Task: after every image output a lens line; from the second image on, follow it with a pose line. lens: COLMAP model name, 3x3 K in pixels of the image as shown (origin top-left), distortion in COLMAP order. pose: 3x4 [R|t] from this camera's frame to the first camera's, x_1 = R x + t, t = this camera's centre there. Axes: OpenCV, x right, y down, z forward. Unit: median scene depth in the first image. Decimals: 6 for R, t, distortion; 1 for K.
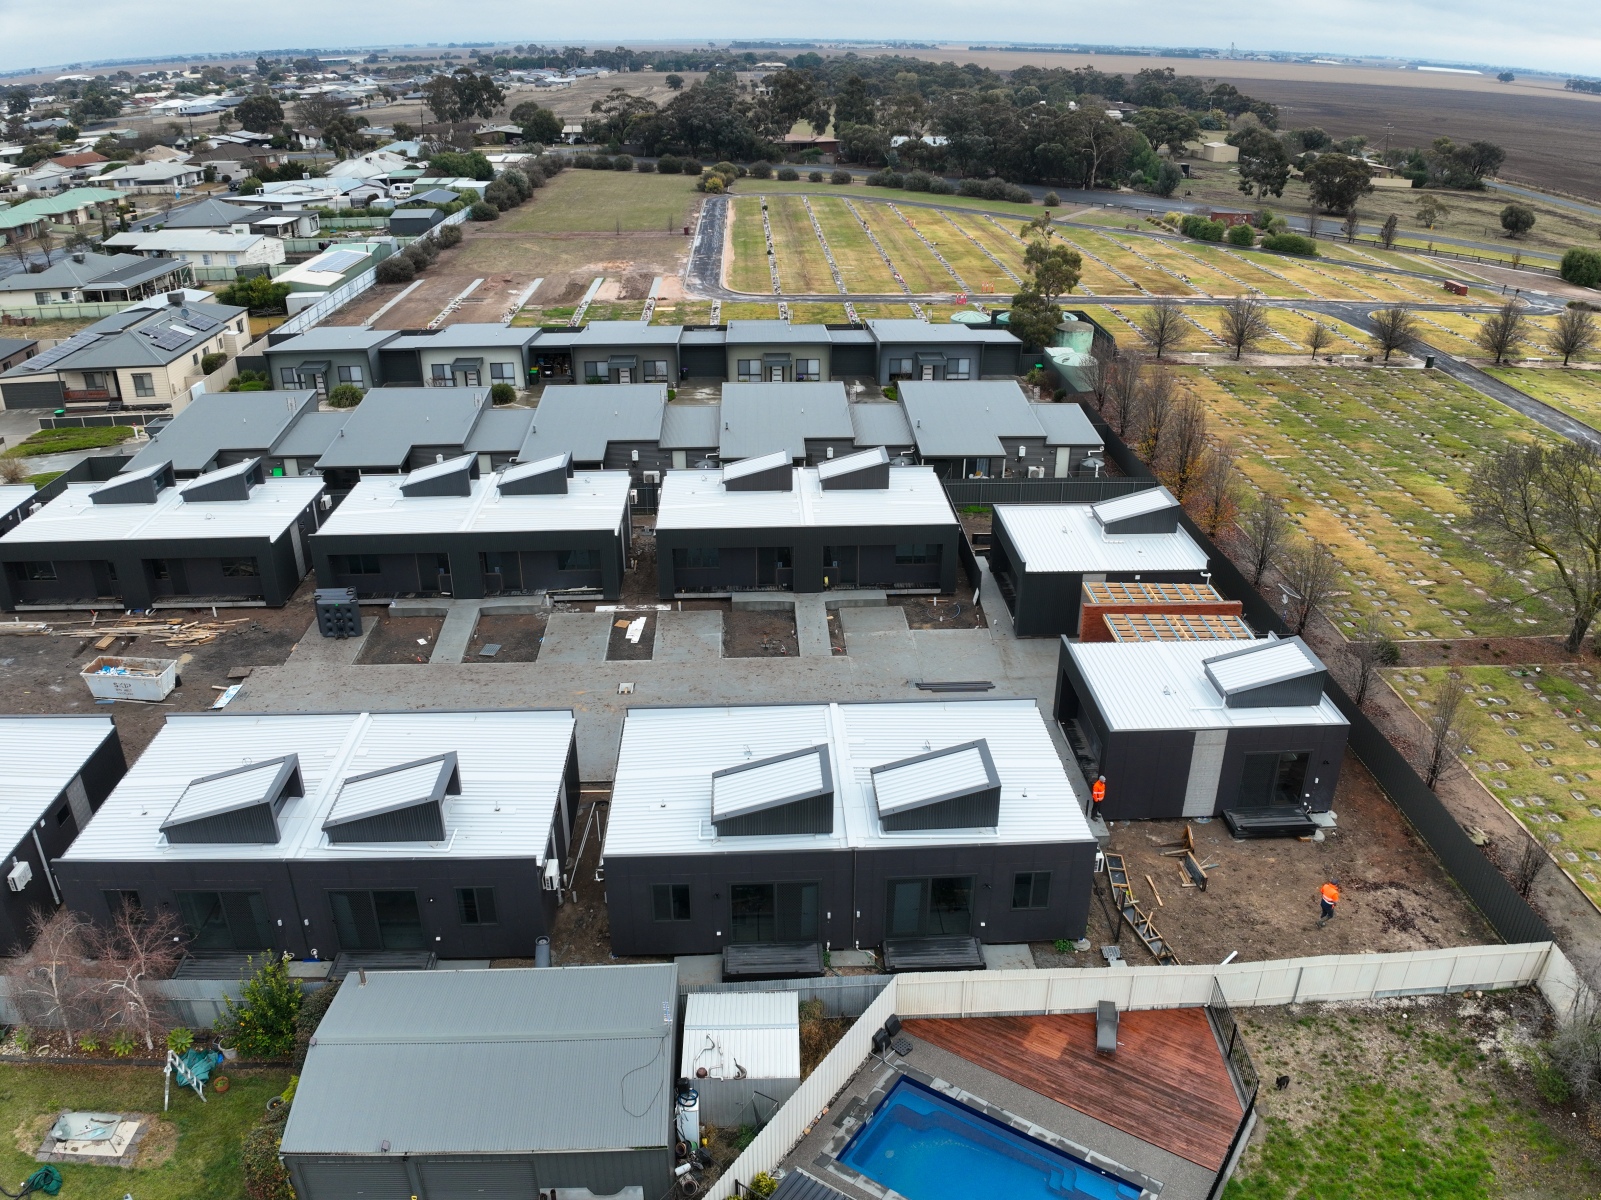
lens RADIAL K [[1226.8, 0, 812.9], [0, 1226.8, 595.6], [0, 0, 1]] dist [-0.110691, -0.006395]
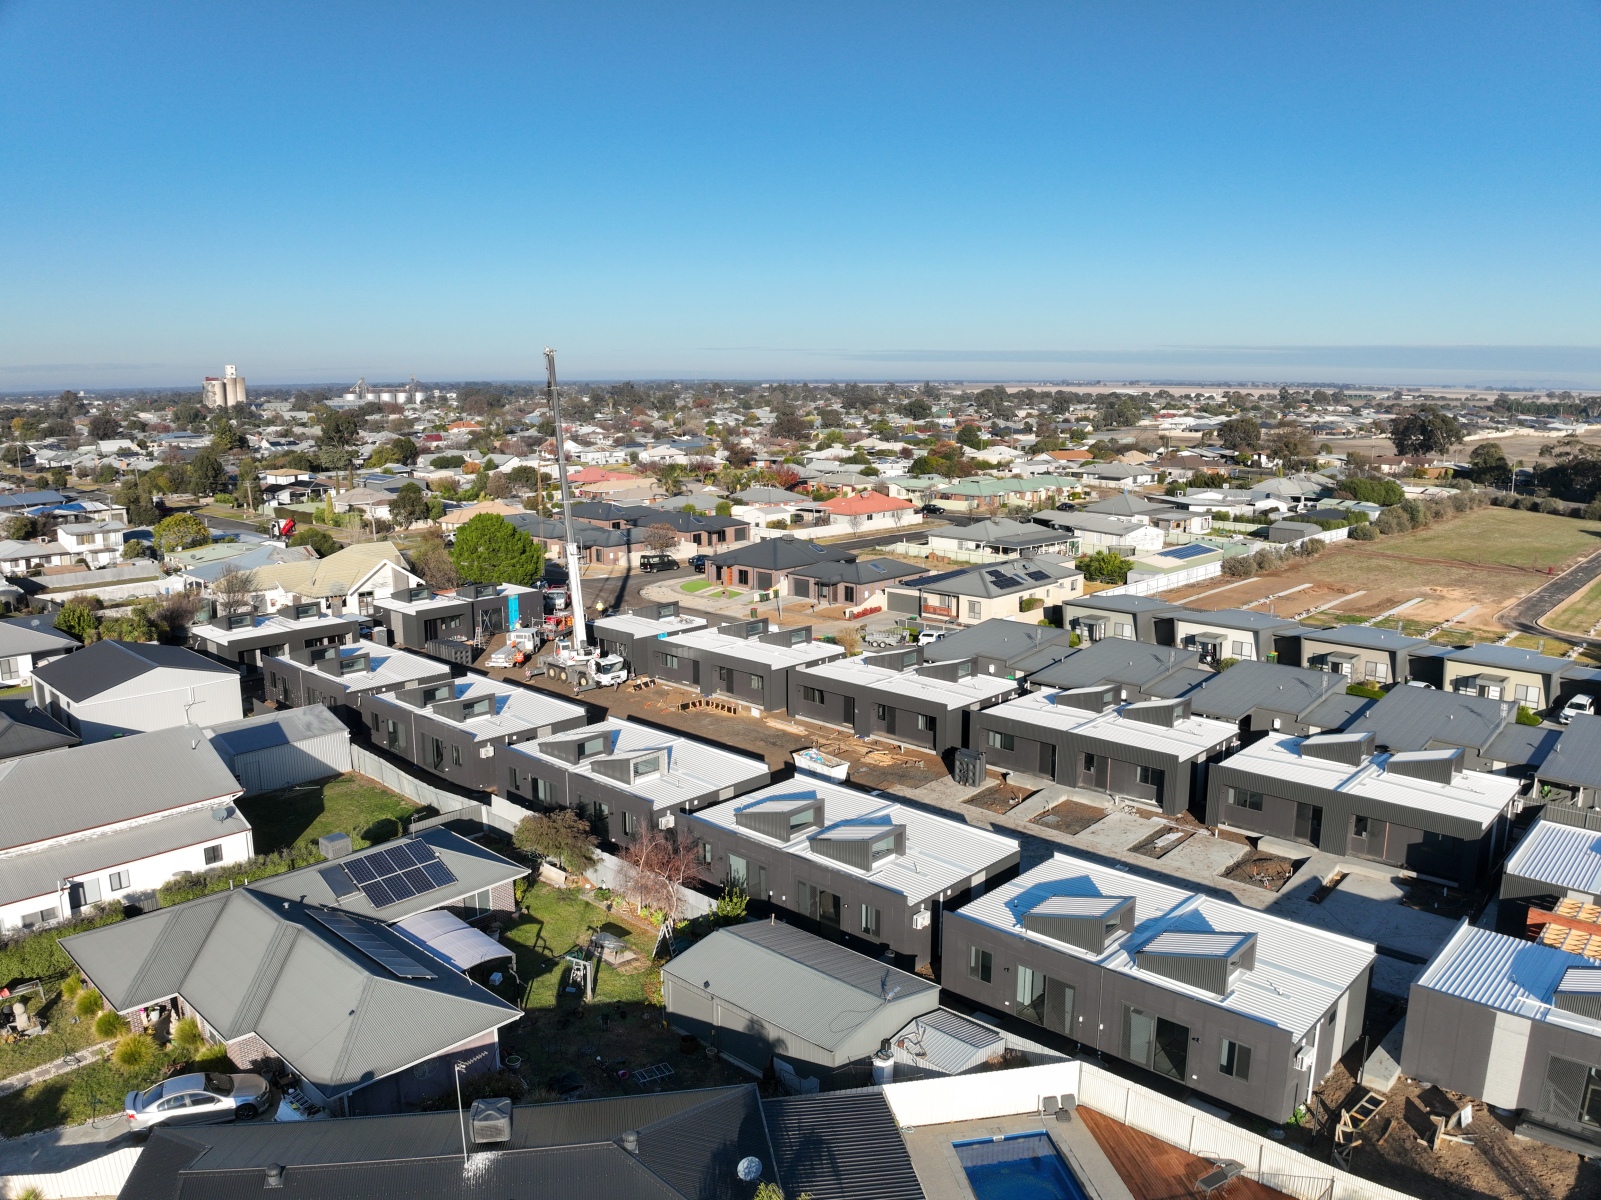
lens RADIAL K [[1191.7, 0, 800.5], [0, 1191.7, 600.0], [0, 0, 1]] dist [-0.099206, -0.007896]
pose [[0.690050, 0.125674, -0.712767, 0.370013], [-0.300338, 0.945737, -0.124015, 0.054048], [0.658505, 0.299647, 0.690350, -0.091793]]
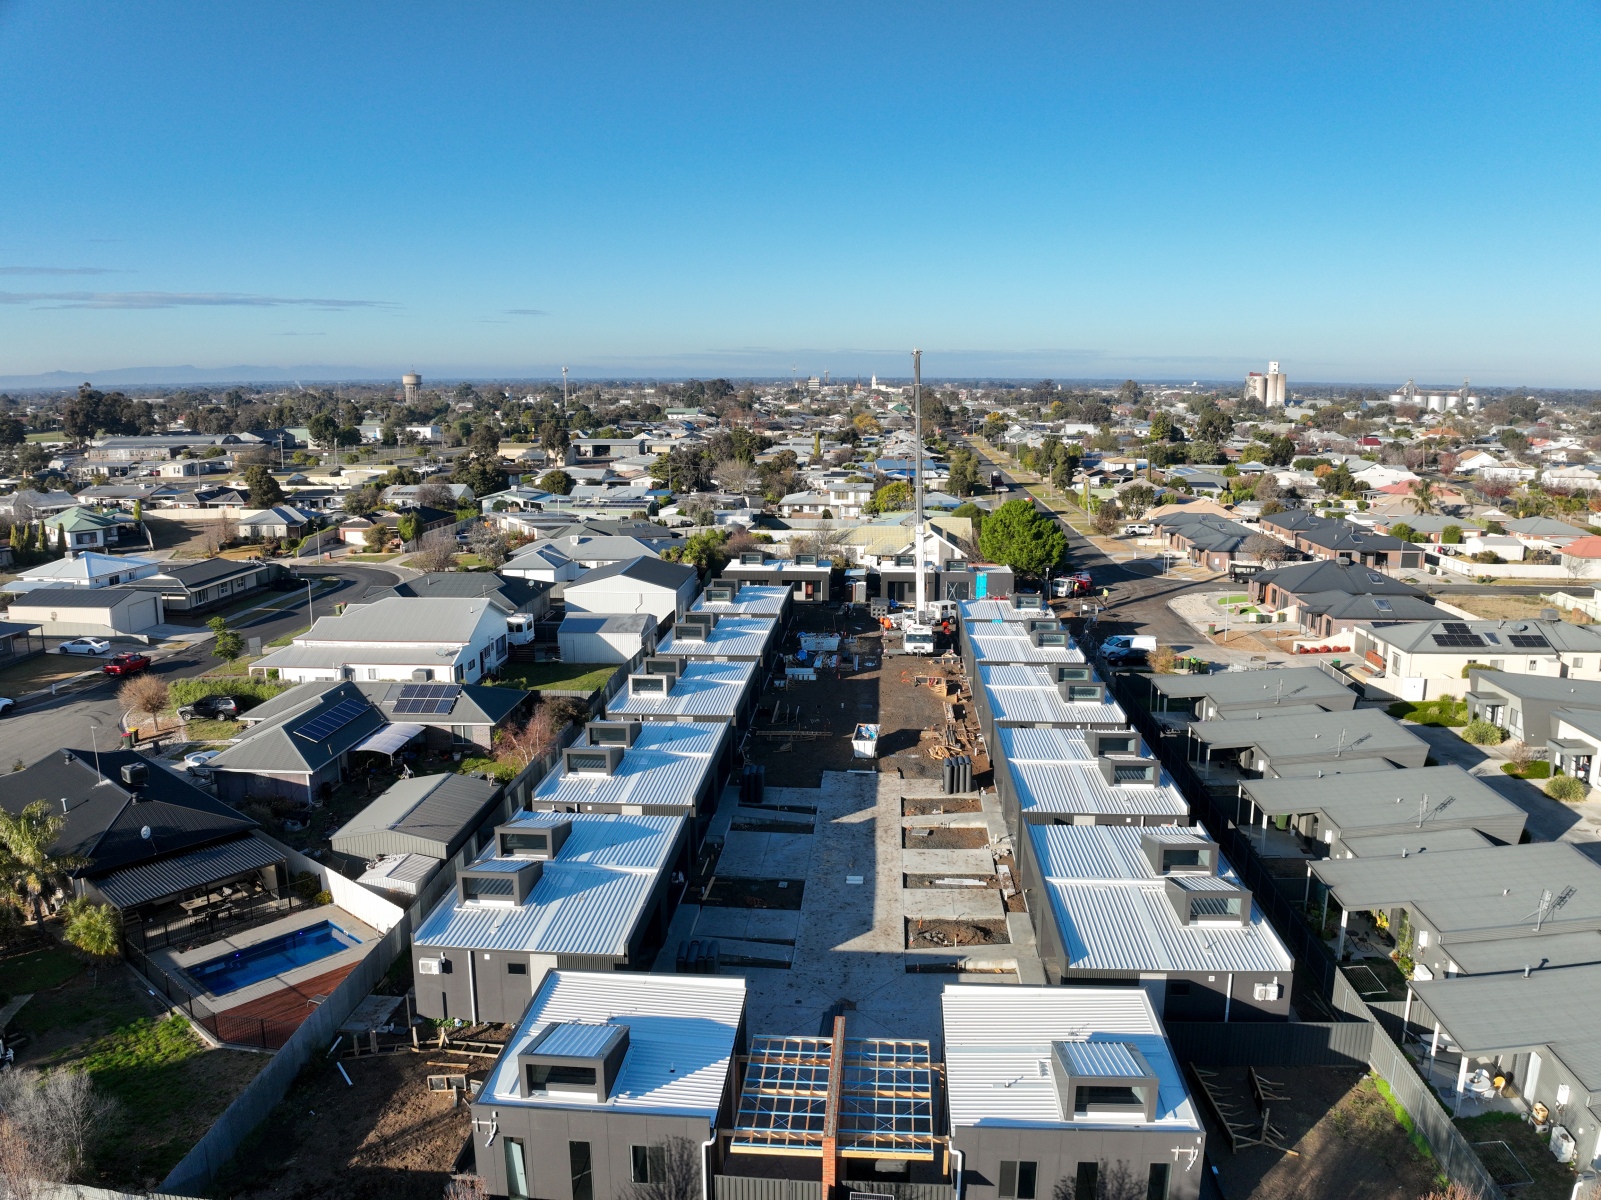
lens RADIAL K [[1191.7, 0, 800.5], [0, 1191.7, 600.0], [0, 0, 1]] dist [-0.099206, -0.007896]
pose [[-0.127854, 0.177442, -0.975791, 0.799448], [-0.420501, 0.881360, 0.215367, -0.335167], [0.898238, 0.437856, -0.038071, 0.747615]]
